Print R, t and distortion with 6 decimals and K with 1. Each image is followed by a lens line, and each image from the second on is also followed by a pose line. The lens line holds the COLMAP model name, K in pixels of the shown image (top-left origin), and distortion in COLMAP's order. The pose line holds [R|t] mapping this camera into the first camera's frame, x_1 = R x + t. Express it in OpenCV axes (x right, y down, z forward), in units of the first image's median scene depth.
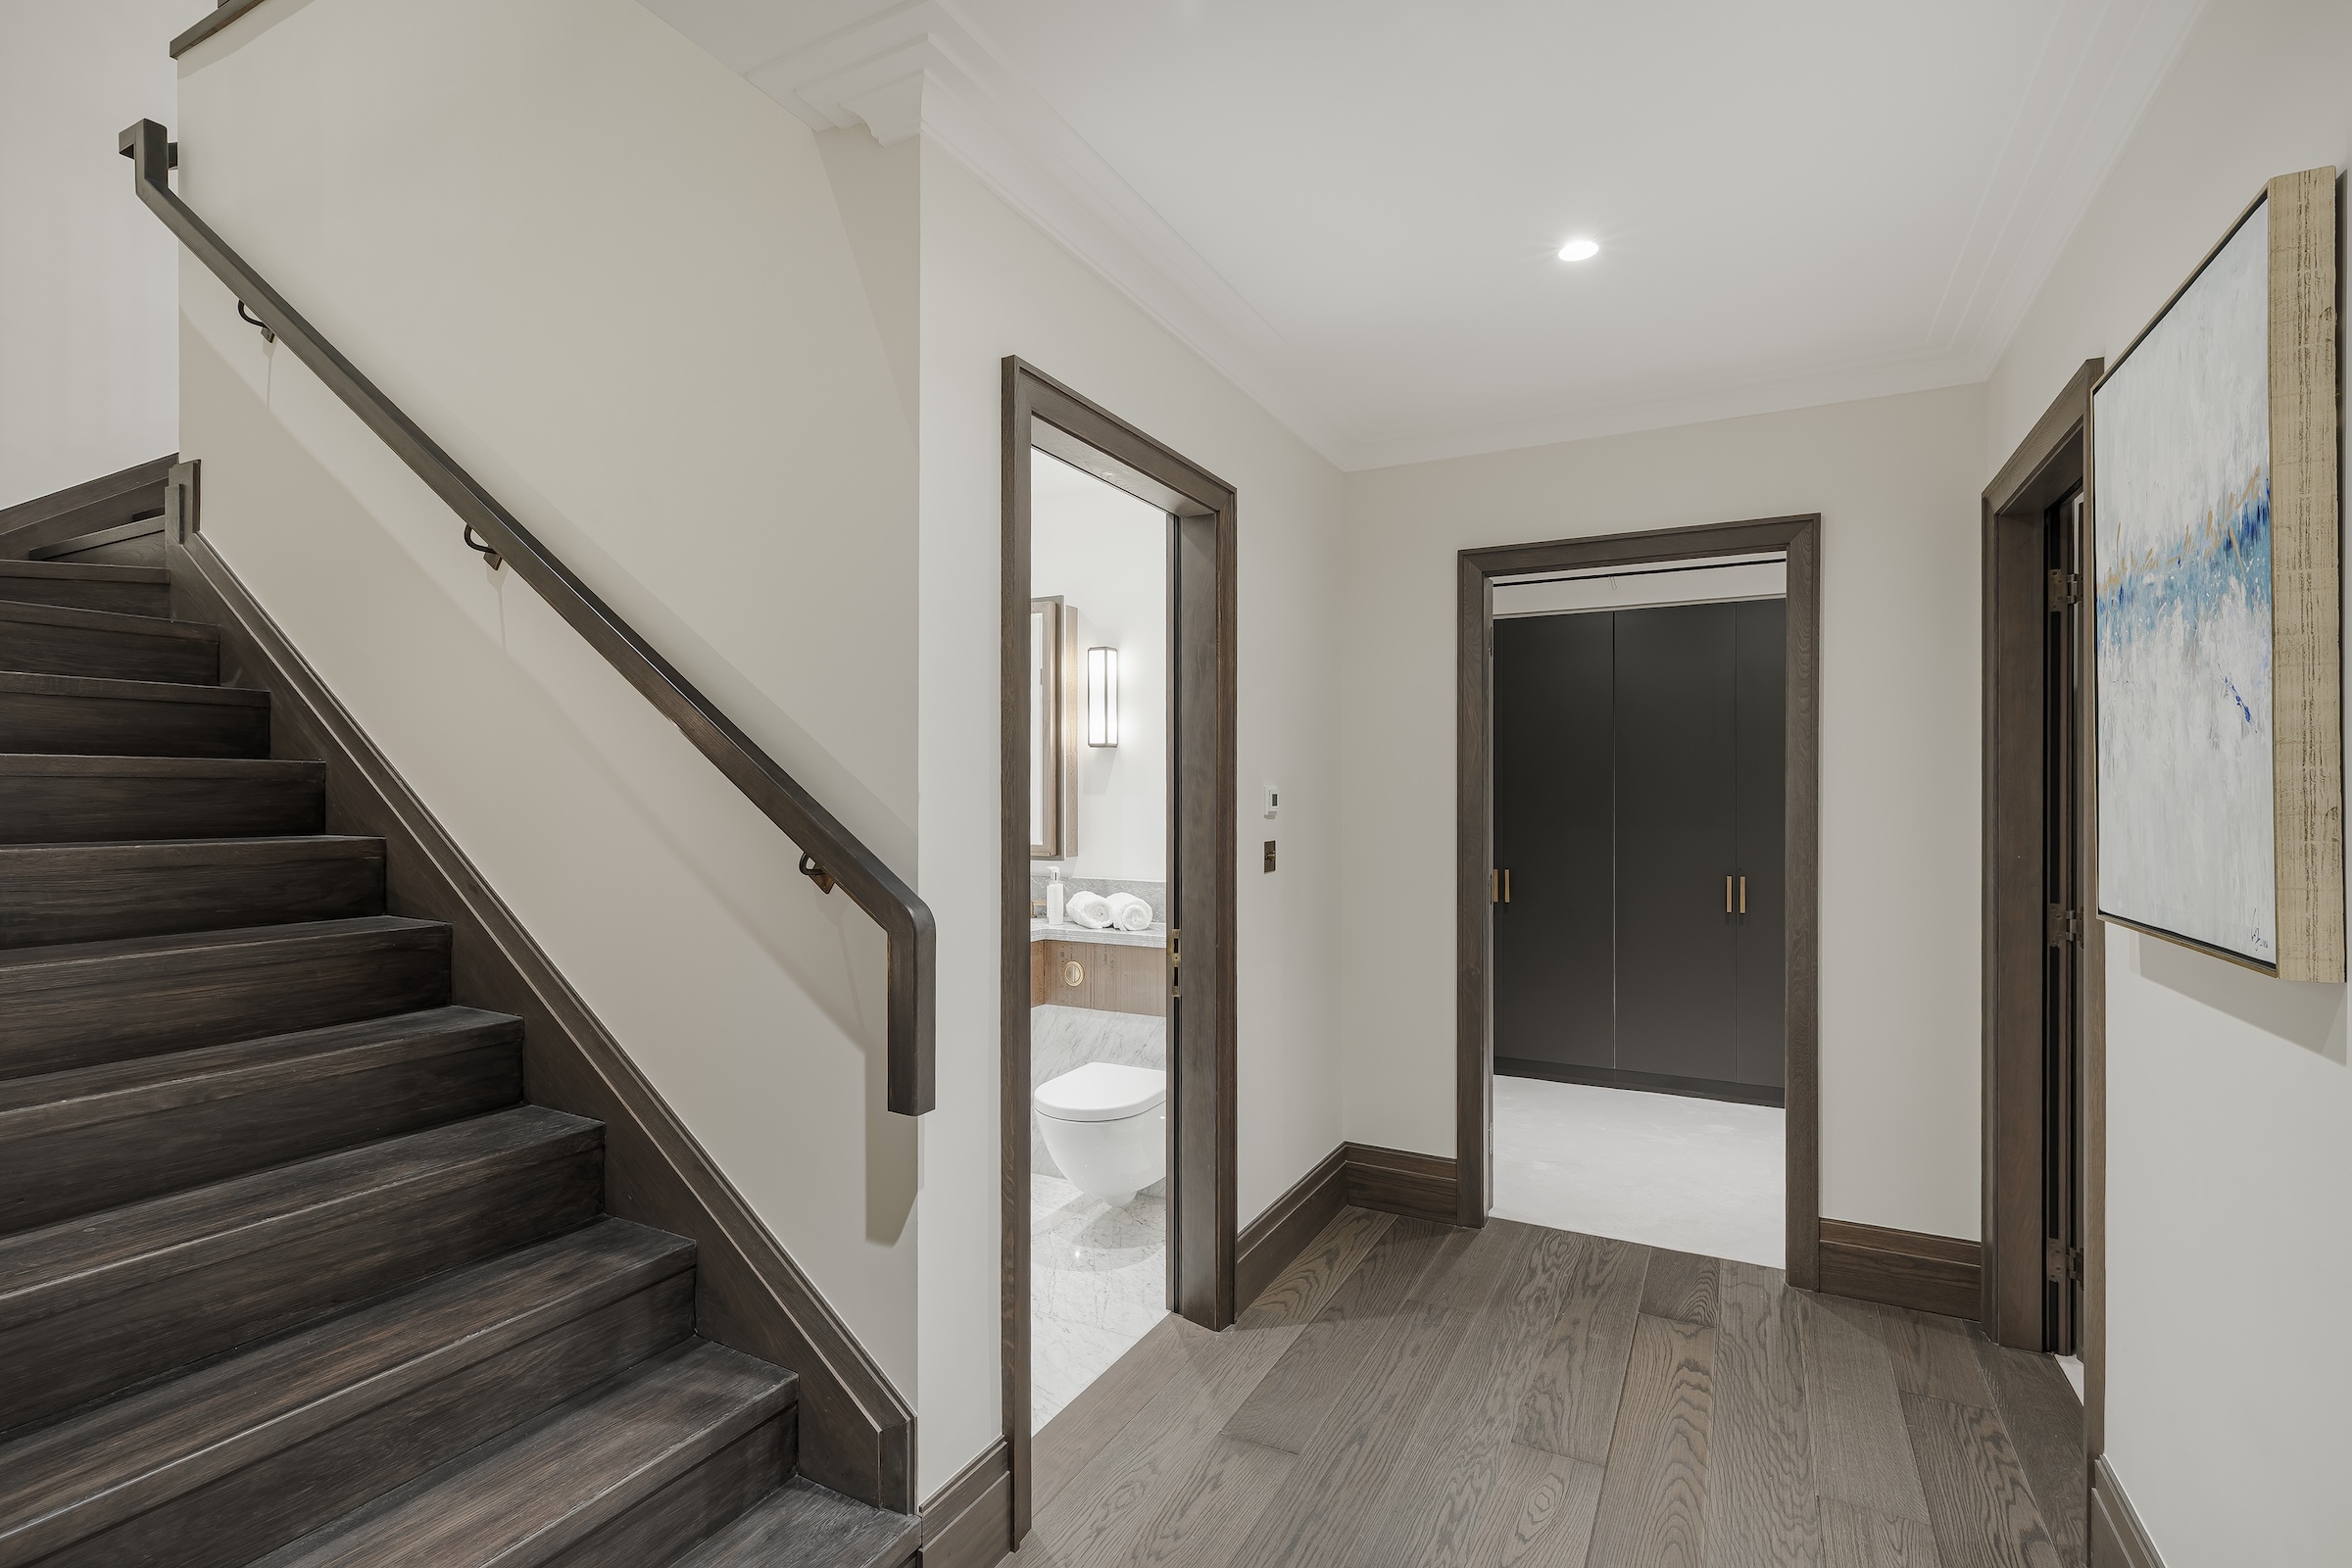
lens RADIAL K [[1072.2, 0, 1174.0], [0, 1072.2, 790.5], [0, 0, 1]] dist [-0.000517, -0.000473]
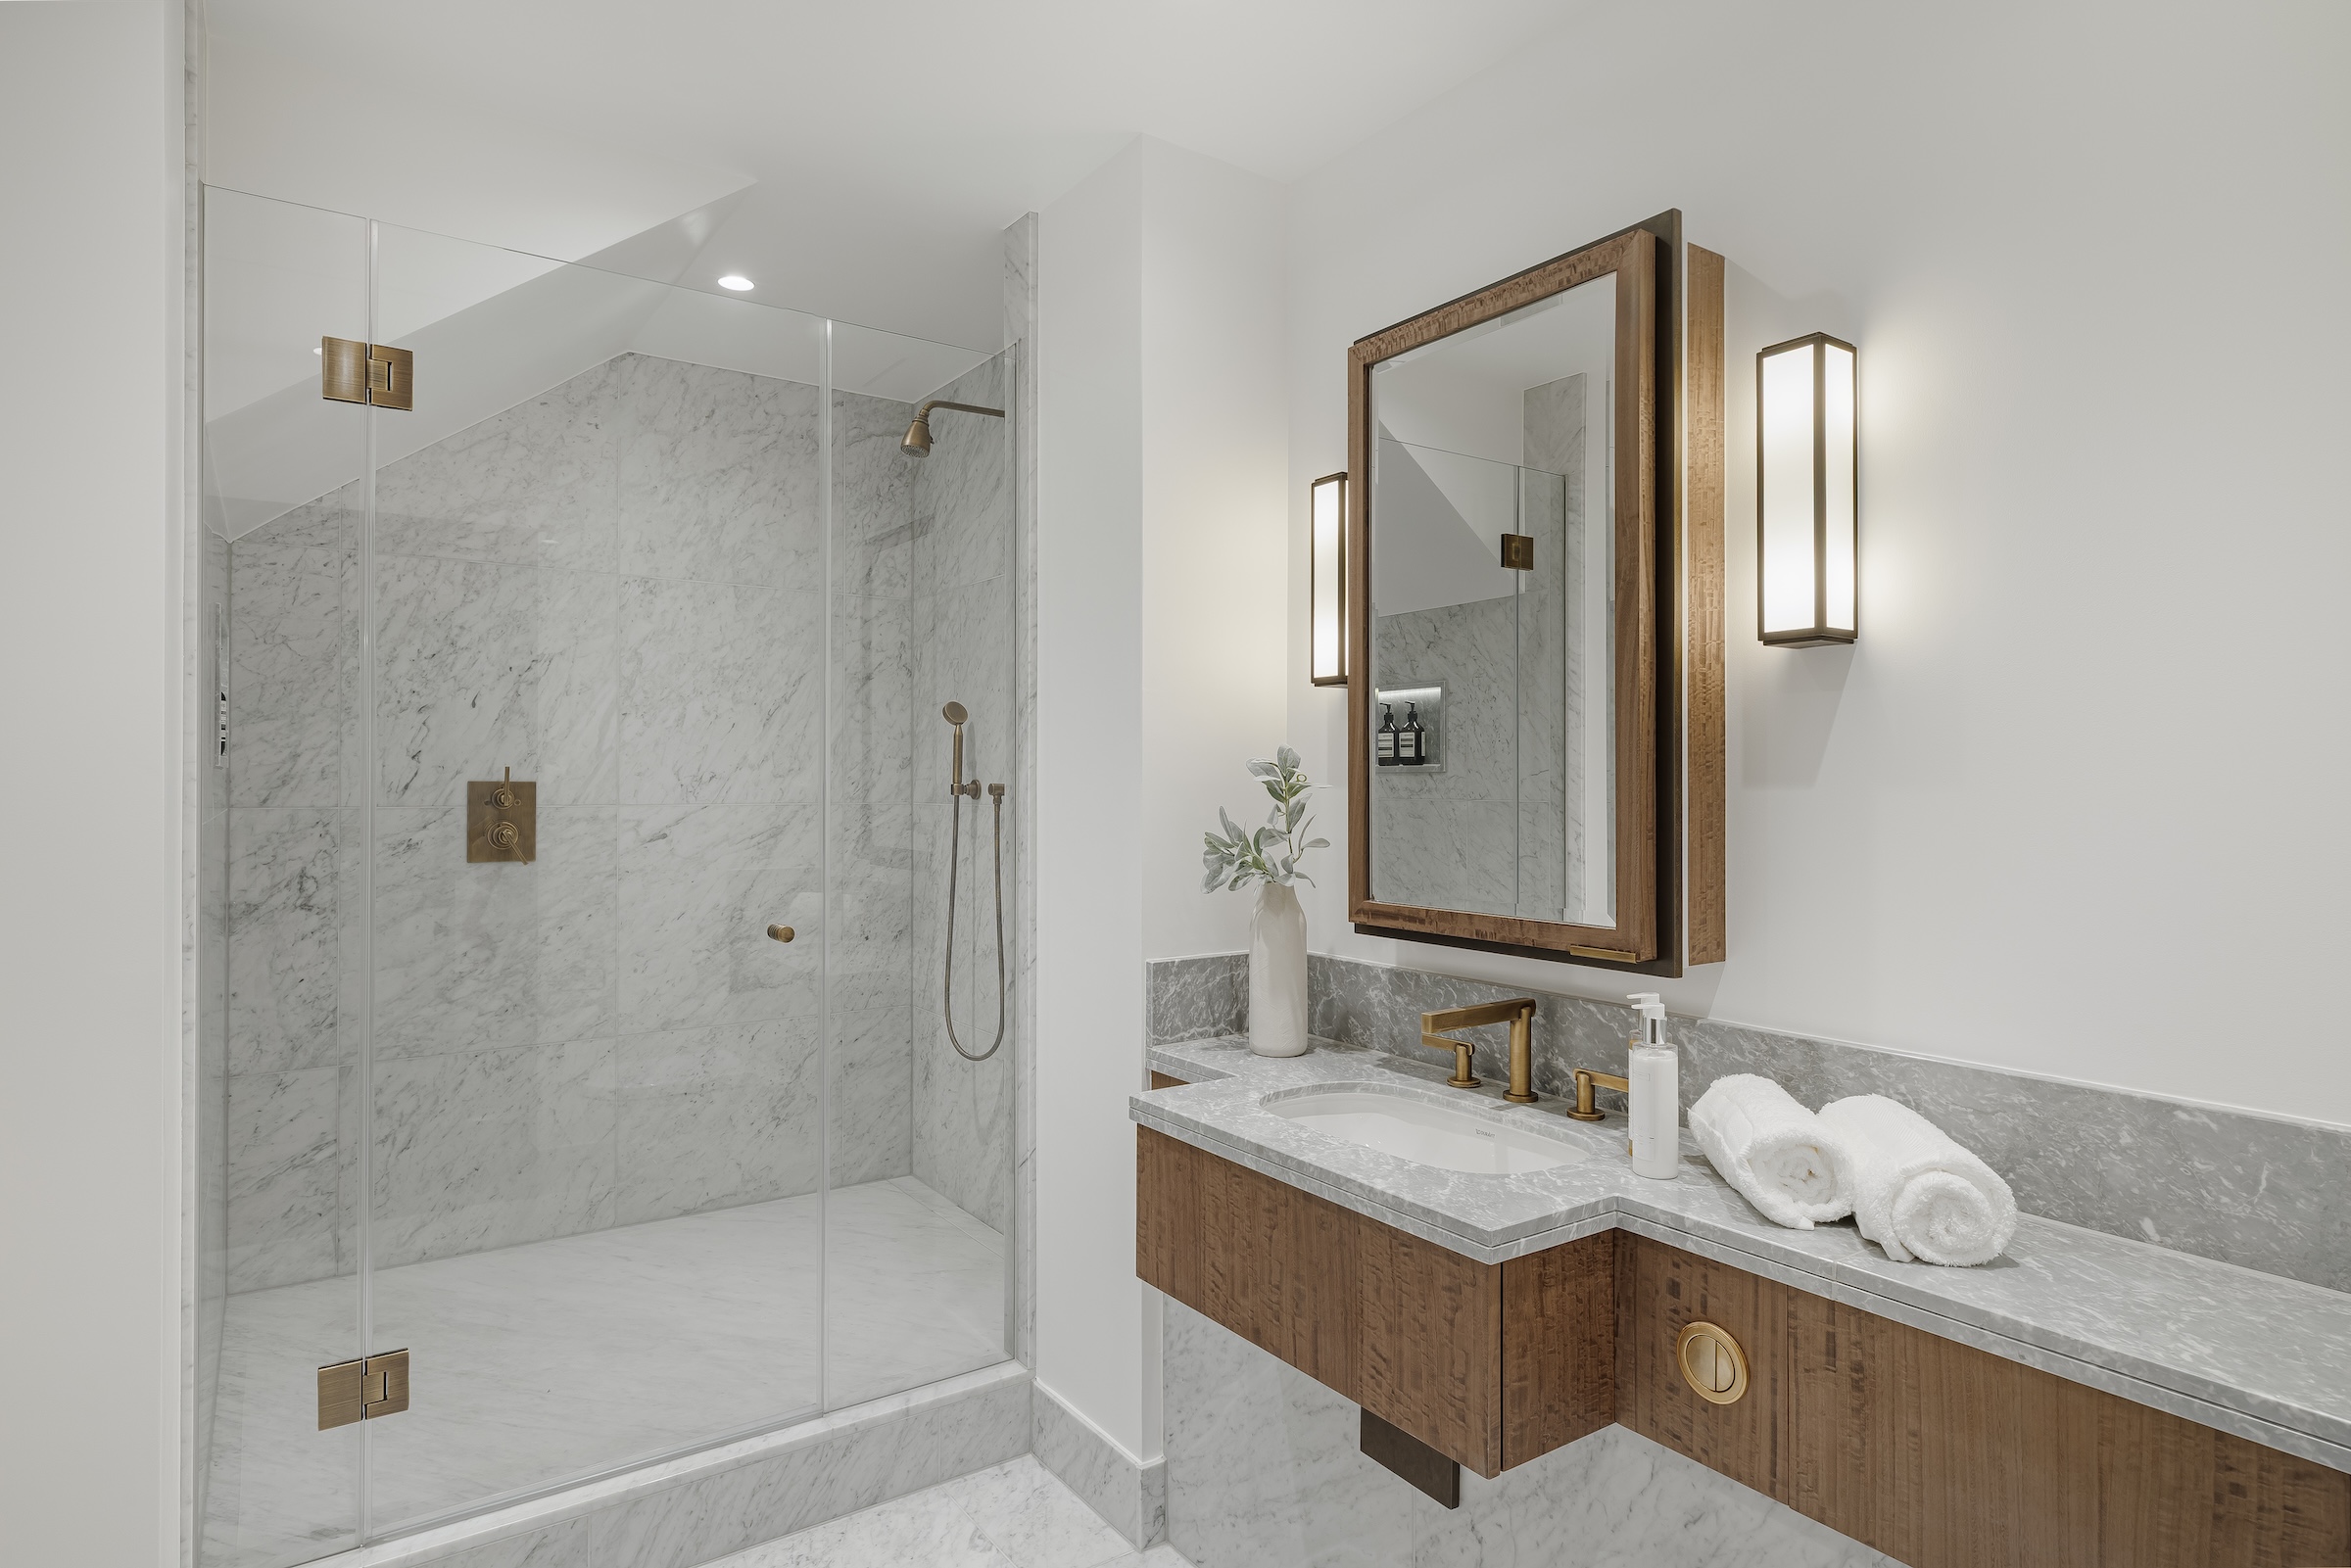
lens RADIAL K [[1287.0, 0, 1165.3], [0, 1287.0, 781.8], [0, 0, 1]] dist [0.000331, 0.000075]
pose [[0.880820, 0.001045, -0.473451, -0.053554], [0.000580, 0.999994, 0.003287, 0.001417], [0.473452, -0.003170, 0.880814, 0.564115]]
